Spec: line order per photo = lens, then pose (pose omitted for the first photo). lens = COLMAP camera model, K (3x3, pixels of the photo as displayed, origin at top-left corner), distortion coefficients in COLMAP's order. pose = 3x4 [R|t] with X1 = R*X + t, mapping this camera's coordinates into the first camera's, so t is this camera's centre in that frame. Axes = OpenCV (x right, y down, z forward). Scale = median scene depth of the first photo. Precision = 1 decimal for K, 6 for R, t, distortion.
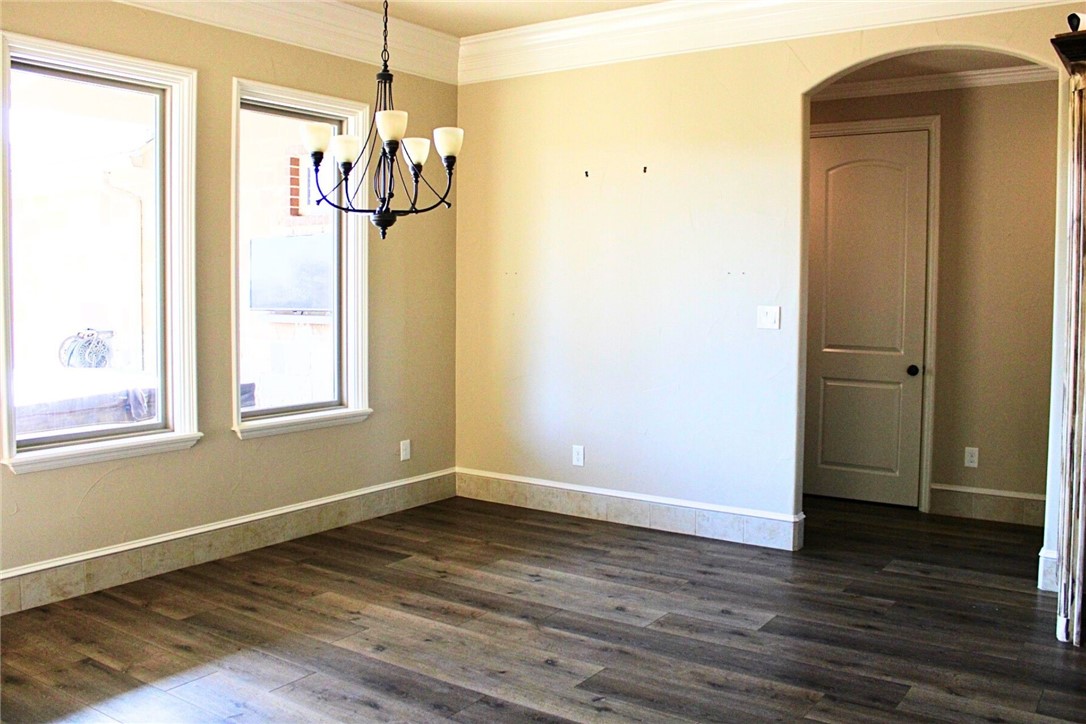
lens RADIAL K [[963.9, 0, 547.4], [0, 963.9, 334.7], [0, 0, 1]] dist [-0.100672, 0.069850]
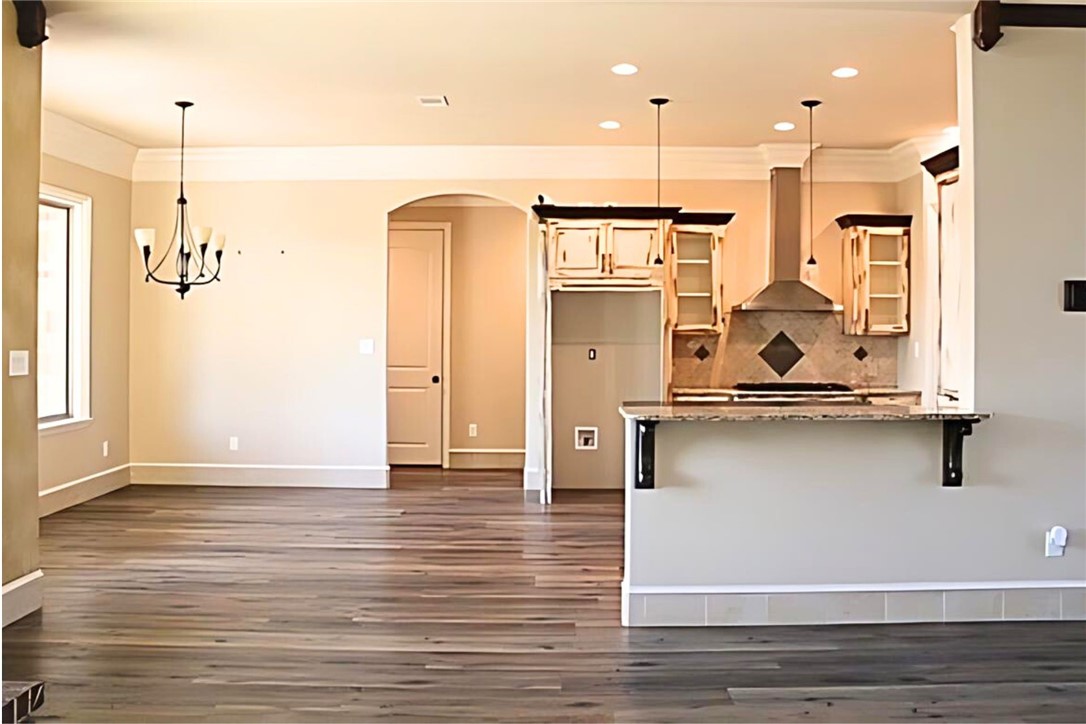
lens RADIAL K [[963.9, 0, 545.9], [0, 963.9, 361.0], [0, 0, 1]] dist [-0.100672, 0.069850]
pose [[0.830073, -0.022263, 0.557211, -0.561546], [0.029720, 0.999549, -0.004337, 0.029885], [-0.556863, 0.020161, 0.830360, -0.691679]]
